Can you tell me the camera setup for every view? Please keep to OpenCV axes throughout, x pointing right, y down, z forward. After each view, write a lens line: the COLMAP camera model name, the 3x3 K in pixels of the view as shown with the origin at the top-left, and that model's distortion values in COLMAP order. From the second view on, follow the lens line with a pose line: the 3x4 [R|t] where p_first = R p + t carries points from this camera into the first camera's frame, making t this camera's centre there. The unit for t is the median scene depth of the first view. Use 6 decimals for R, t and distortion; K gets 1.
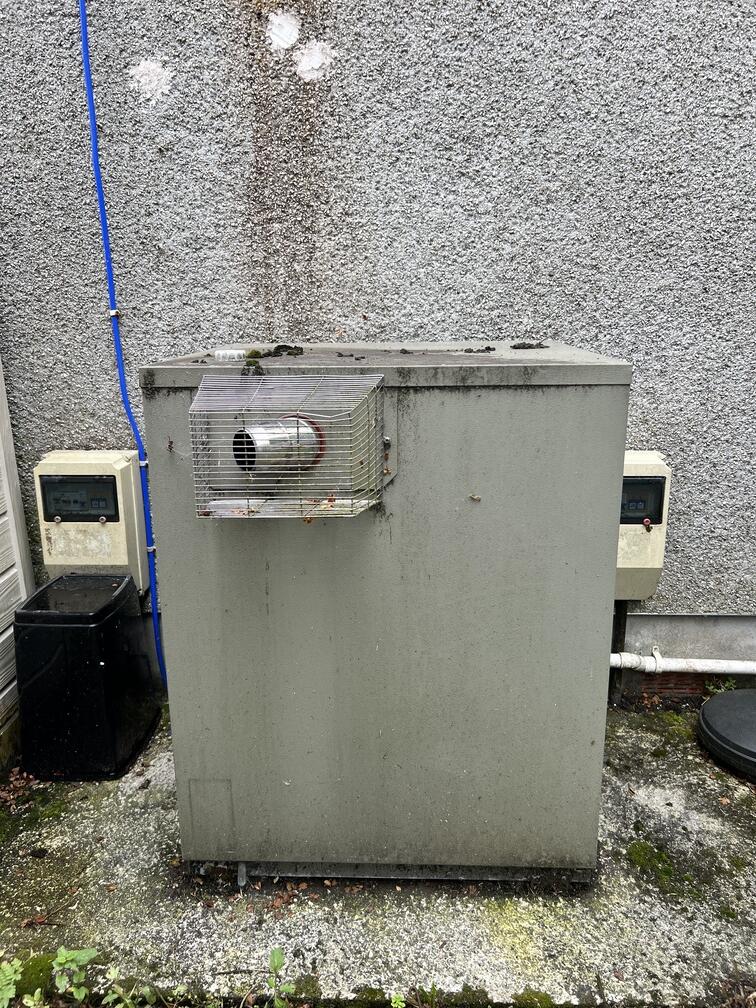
lens RADIAL K [[764.7, 0, 377.5], [0, 764.7, 504.9], [0, 0, 1]] dist [0.005698, -0.000694]
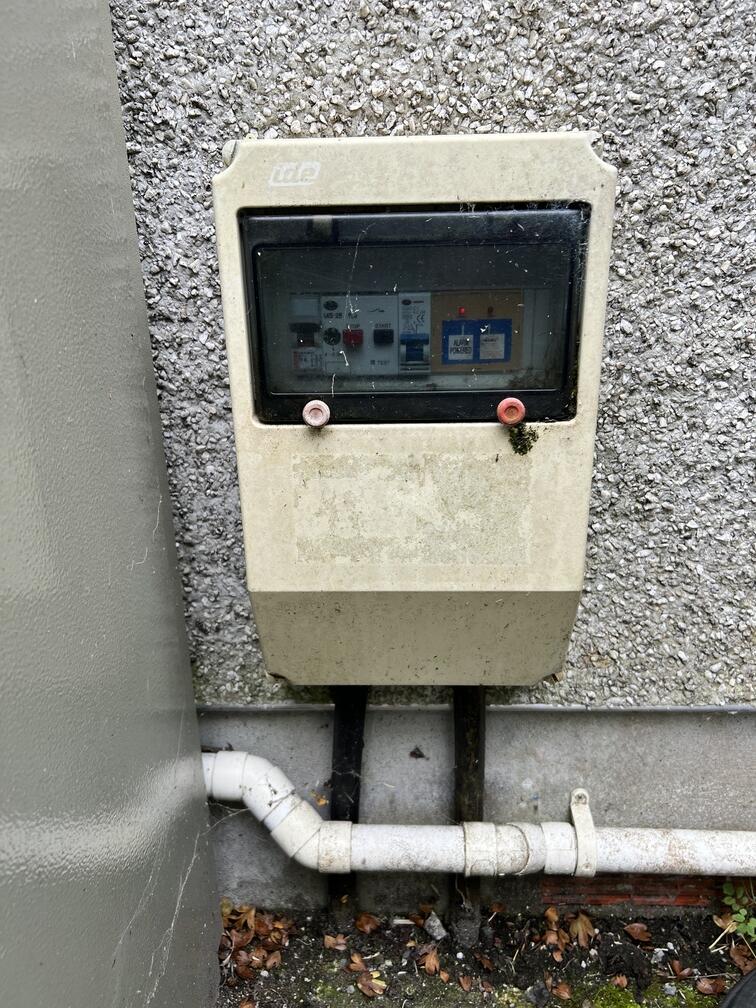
lens RADIAL K [[764.7, 0, 379.1], [0, 764.7, 503.5], [0, 0, 1]] dist [0.005698, -0.000694]
pose [[0.999916, -0.012185, -0.004375, 0.286755], [0.012575, 0.994495, 0.104030, 0.023490], [0.003083, -0.104076, 0.994565, 0.699087]]
